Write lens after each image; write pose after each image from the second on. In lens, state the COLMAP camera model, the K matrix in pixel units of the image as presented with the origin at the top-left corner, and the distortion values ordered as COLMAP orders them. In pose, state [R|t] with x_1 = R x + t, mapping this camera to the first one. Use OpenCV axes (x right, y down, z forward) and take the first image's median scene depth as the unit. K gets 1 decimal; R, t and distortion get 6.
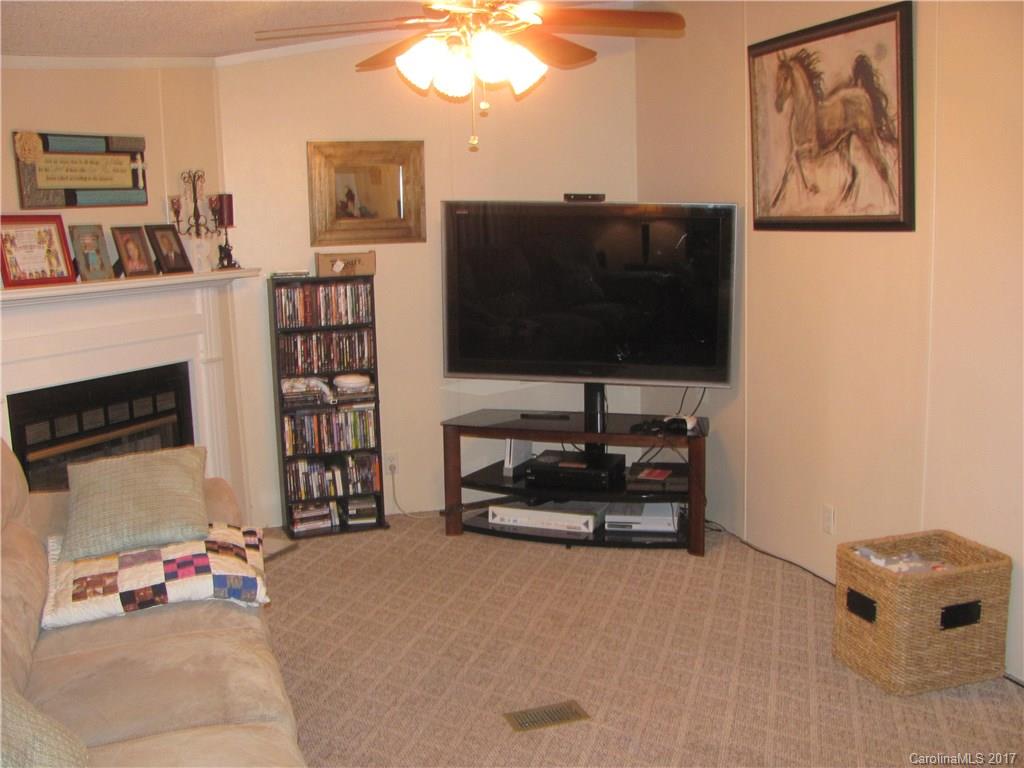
lens RADIAL K [[1082.3, 0, 512.0], [0, 1082.3, 384.0], [0, 0, 1]] dist [-0.220543, 0.295844]
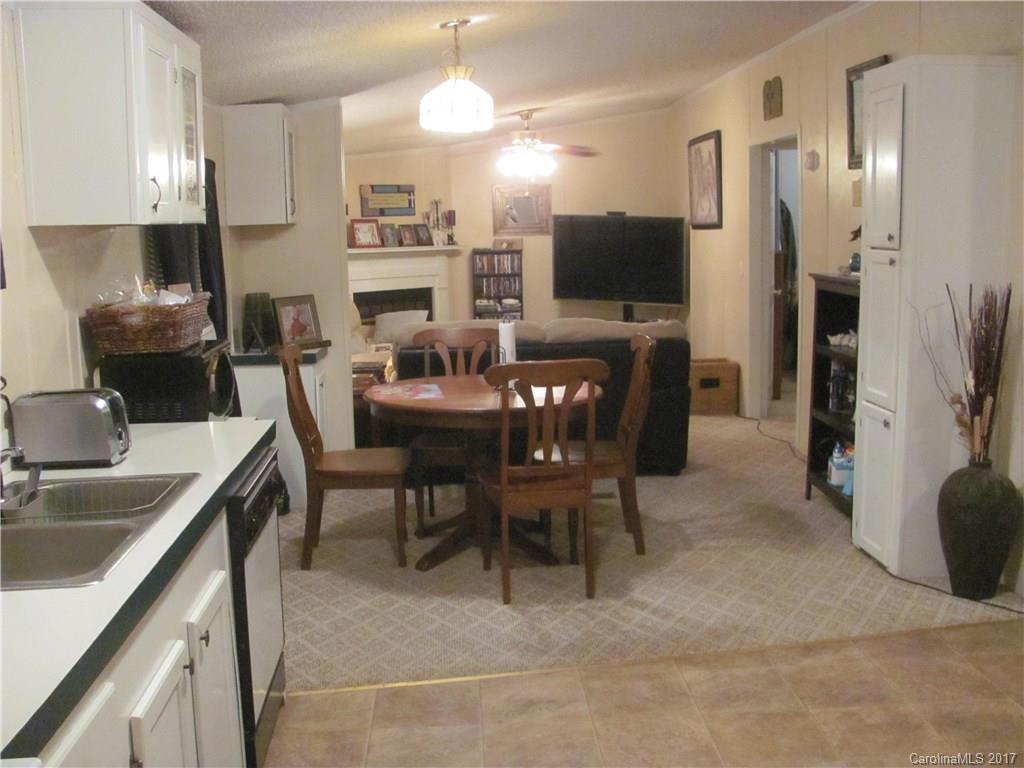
lens RADIAL K [[1082.3, 0, 512.0], [0, 1082.3, 384.0], [0, 0, 1]] dist [-0.220543, 0.295844]
pose [[0.962685, 0.043726, -0.267068, 0.442747], [-0.044974, 0.998987, 0.001444, 0.162608], [0.266860, 0.010620, 0.963677, -1.056791]]
